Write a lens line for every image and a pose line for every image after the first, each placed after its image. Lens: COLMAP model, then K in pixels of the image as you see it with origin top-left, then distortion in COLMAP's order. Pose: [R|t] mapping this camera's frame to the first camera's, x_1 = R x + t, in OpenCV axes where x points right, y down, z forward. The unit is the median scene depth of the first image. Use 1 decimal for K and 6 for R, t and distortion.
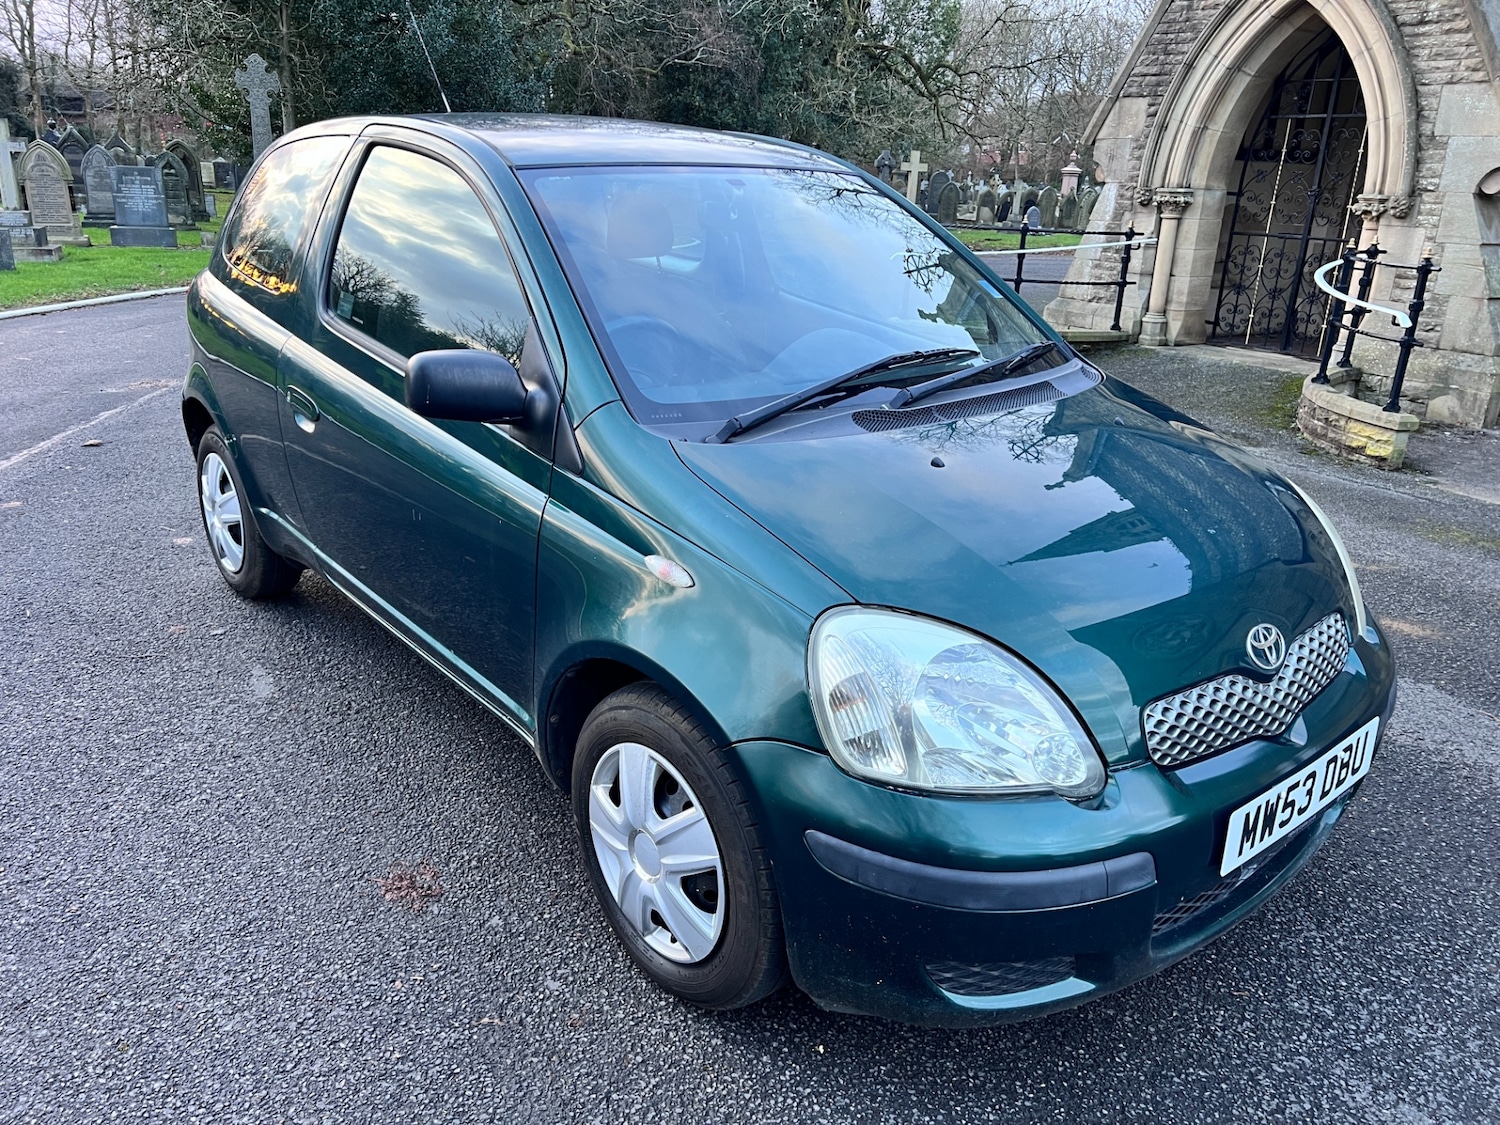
lens RADIAL K [[1126.9, 0, 736.1], [0, 1126.9, 557.0], [0, 0, 1]] dist [0.046477, -0.047865]
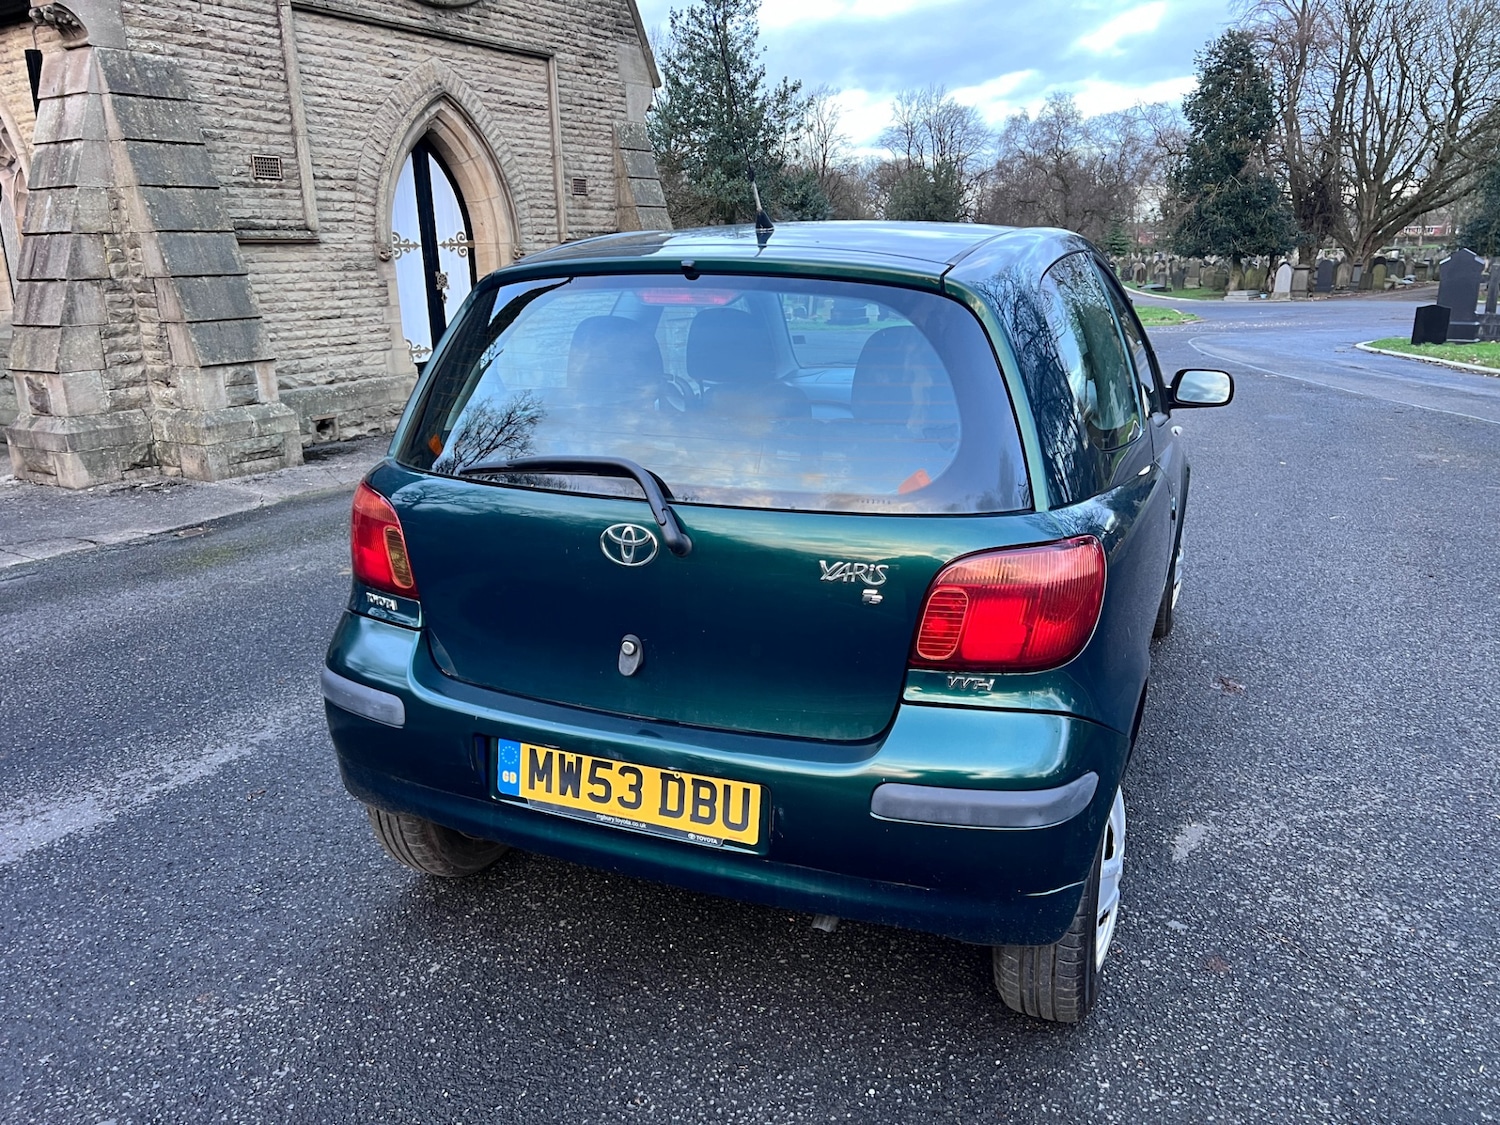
lens RADIAL K [[1126.9, 0, 760.9], [0, 1126.9, 559.8], [0, 0, 1]] dist [0.046477, -0.047865]
pose [[-0.467832, -0.265101, 0.843122, -0.391798], [0.284649, 0.857930, 0.427704, -0.231027], [-0.836725, 0.440087, -0.325907, 0.602219]]
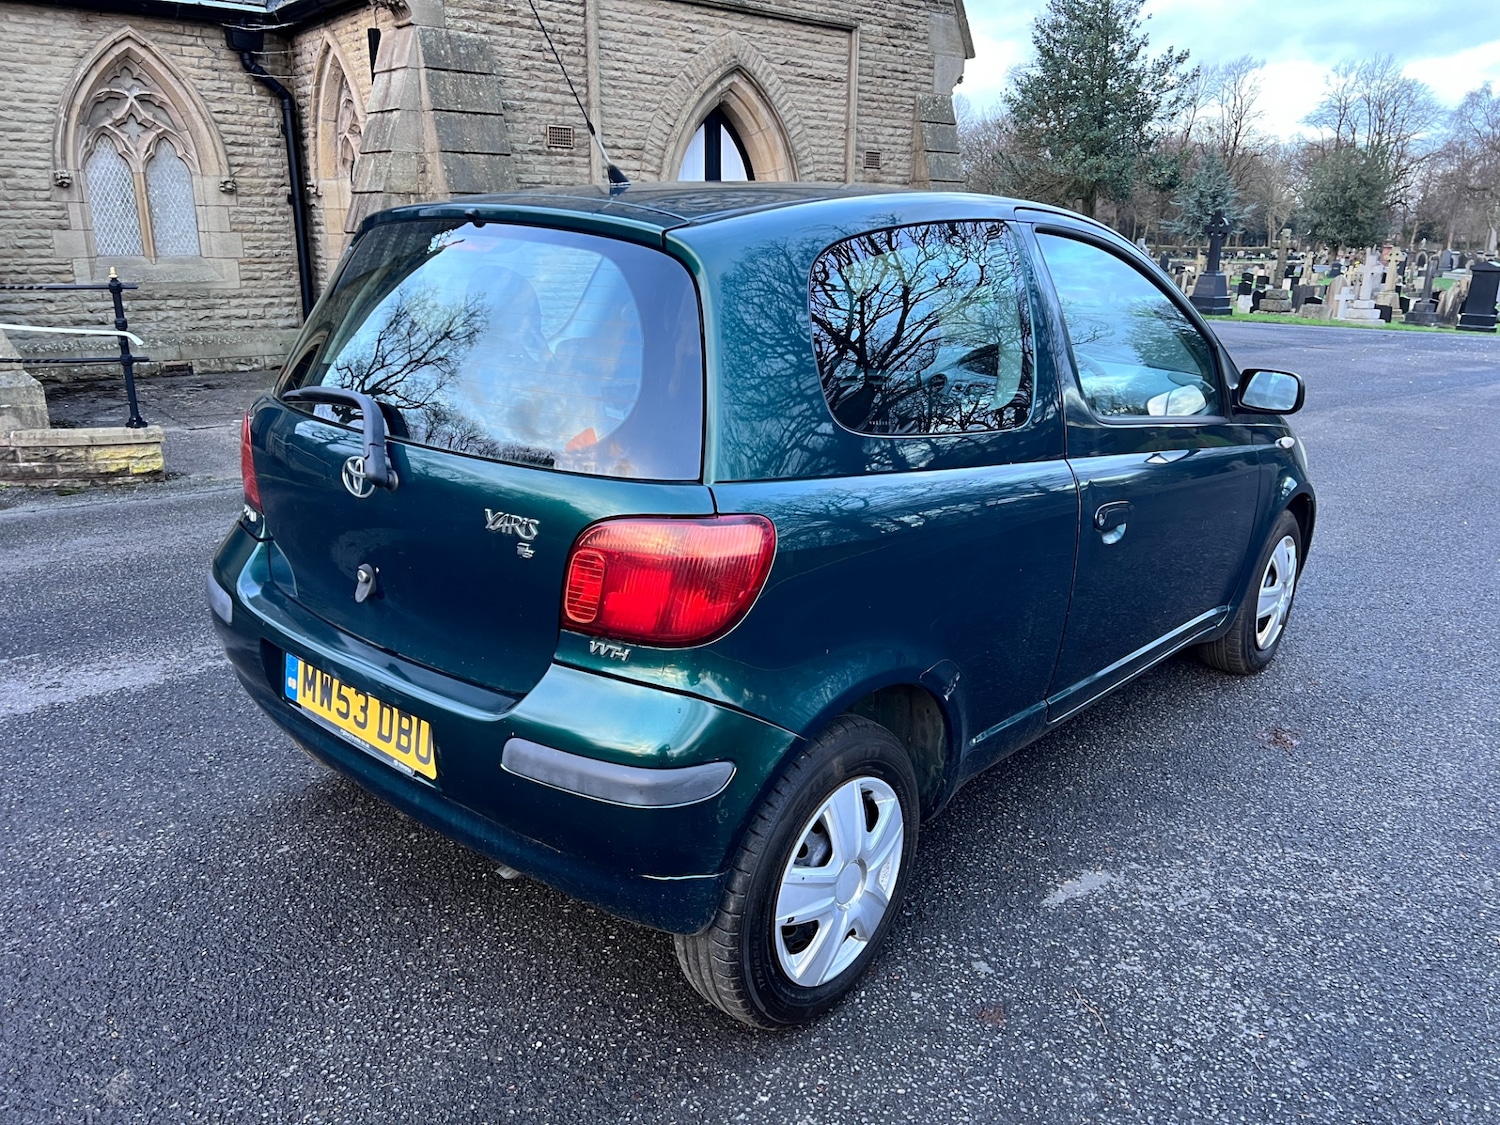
lens RADIAL K [[1126.9, 0, 760.9], [0, 1126.9, 567.9], [0, 0, 1]] dist [0.046477, -0.047865]
pose [[-0.157820, -0.324571, 0.932602, -0.433395], [0.298340, 0.884630, 0.358362, -0.183904], [-0.941321, 0.334789, -0.042780, 0.476035]]
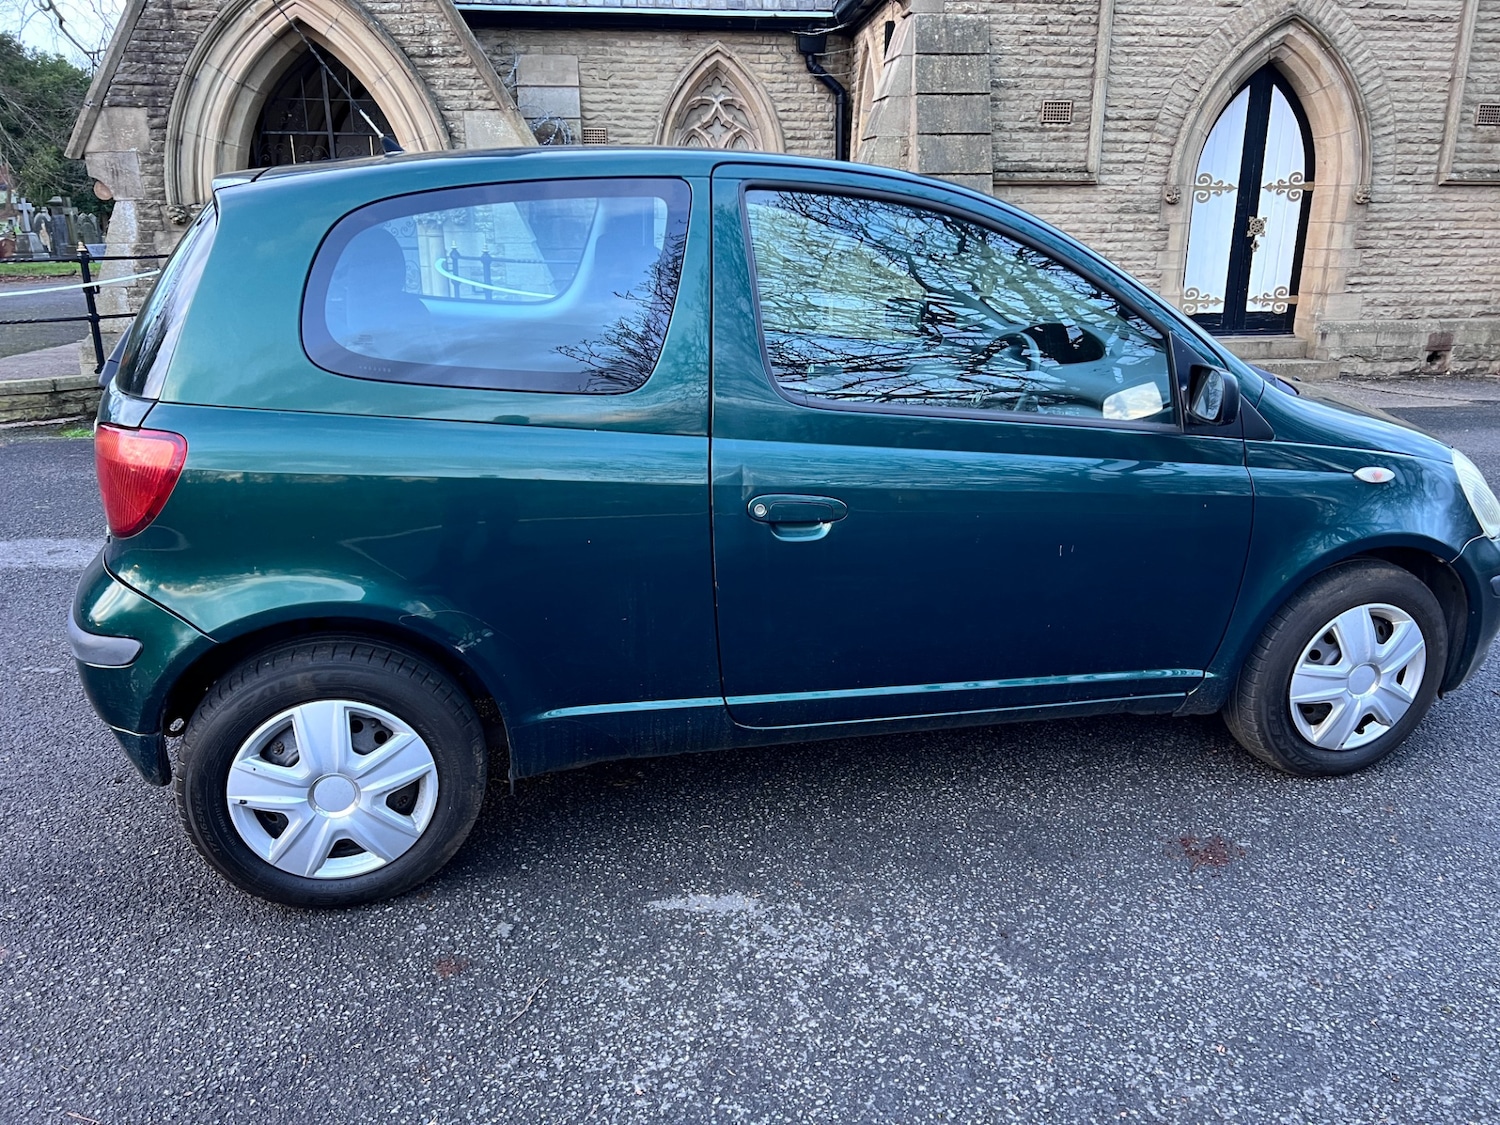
lens RADIAL K [[1127.1, 0, 760.4], [0, 1127.1, 567.0], [0, 0, 1]] dist [0.042352, -0.040912]
pose [[0.432070, -0.310495, 0.846705, -0.392481], [0.307848, 0.933249, 0.185138, -0.091536], [-0.847671, 0.180664, 0.498814, 0.225884]]
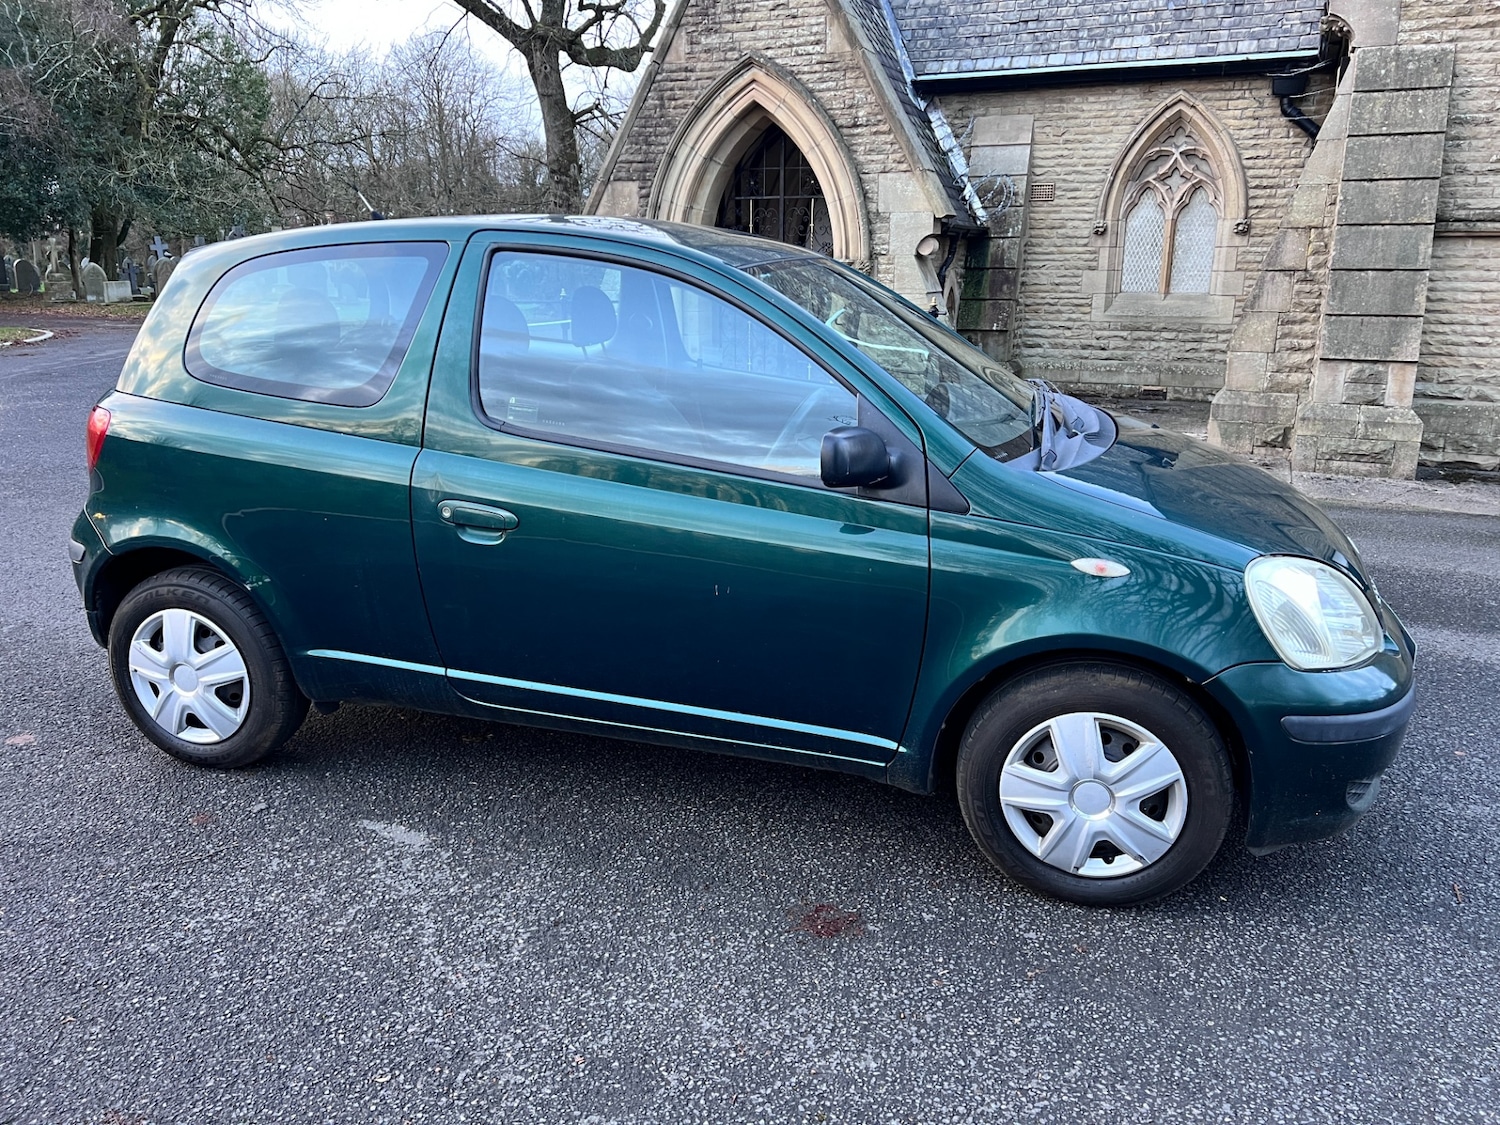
lens RADIAL K [[1126.9, 0, 754.3], [0, 1126.9, 554.5], [0, 0, 1]] dist [0.046477, -0.047865]
pose [[0.830183, -0.175819, 0.529040, -0.251856], [0.206566, 0.978432, 0.001020, -0.020029], [-0.517809, 0.108435, 0.848596, 0.024453]]
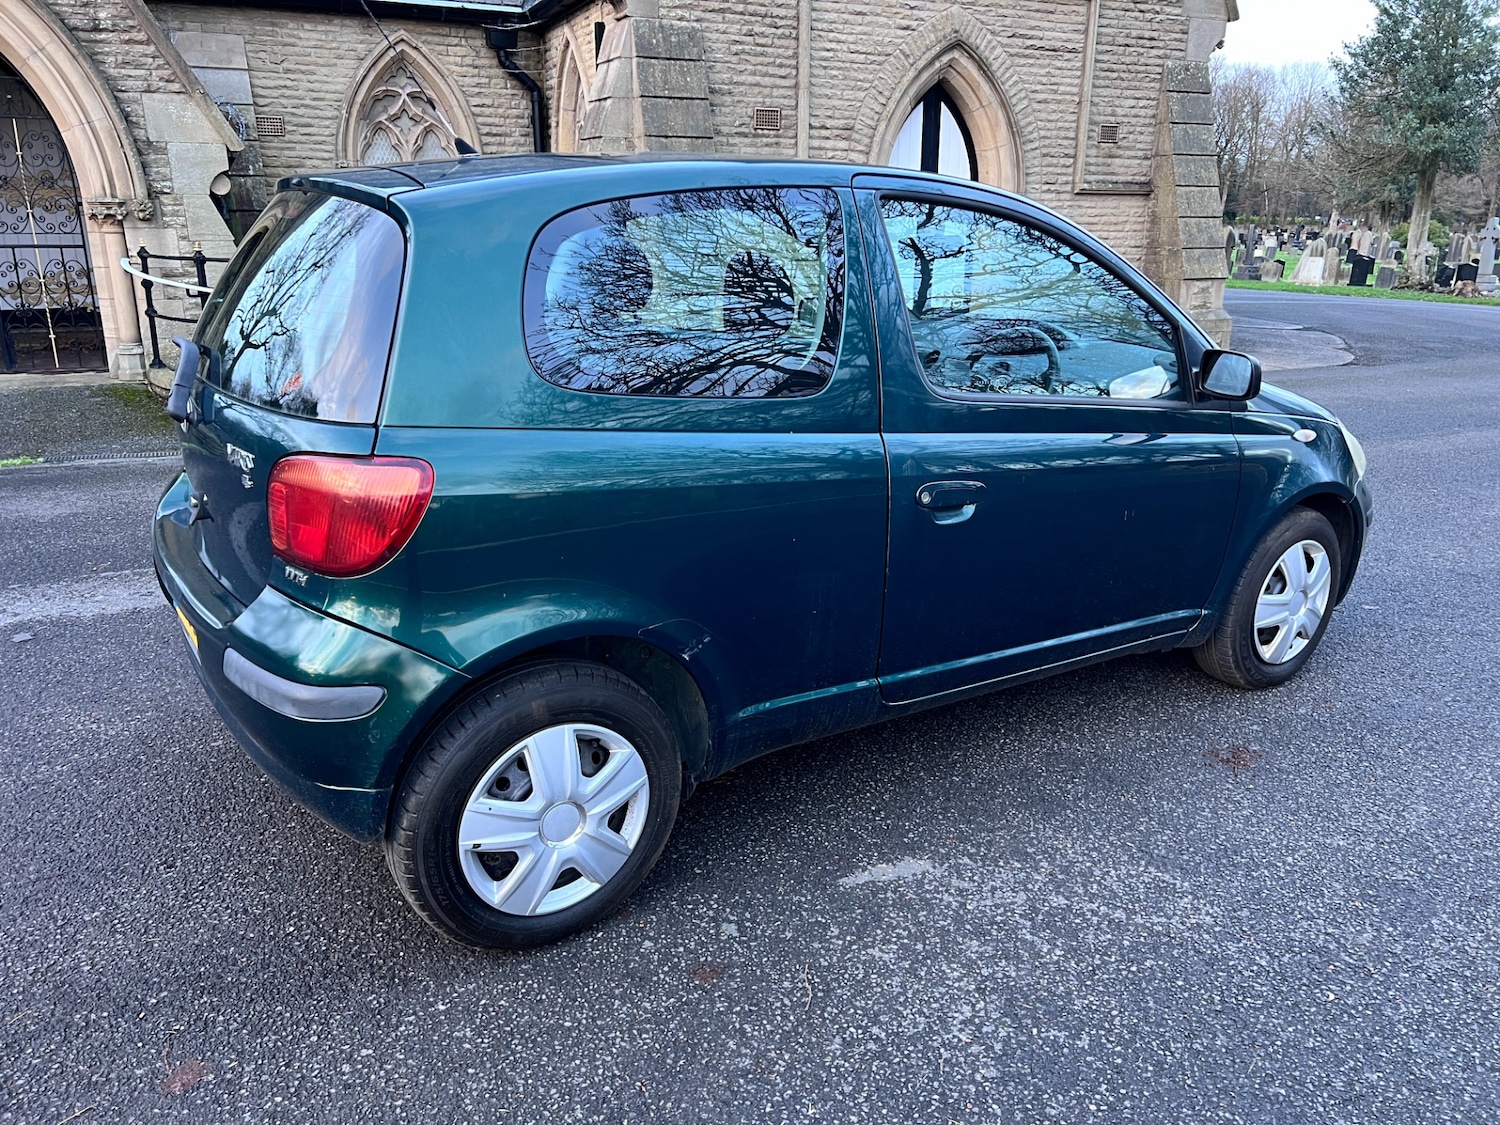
lens RADIAL K [[1126.9, 0, 760.9], [0, 1126.9, 563.7], [0, 0, 1]] dist [0.046477, -0.047865]
pose [[0.108599, -0.335658, 0.935703, -0.445784], [0.316564, 0.903945, 0.287524, -0.139066], [-0.942334, 0.264985, 0.204425, 0.351153]]
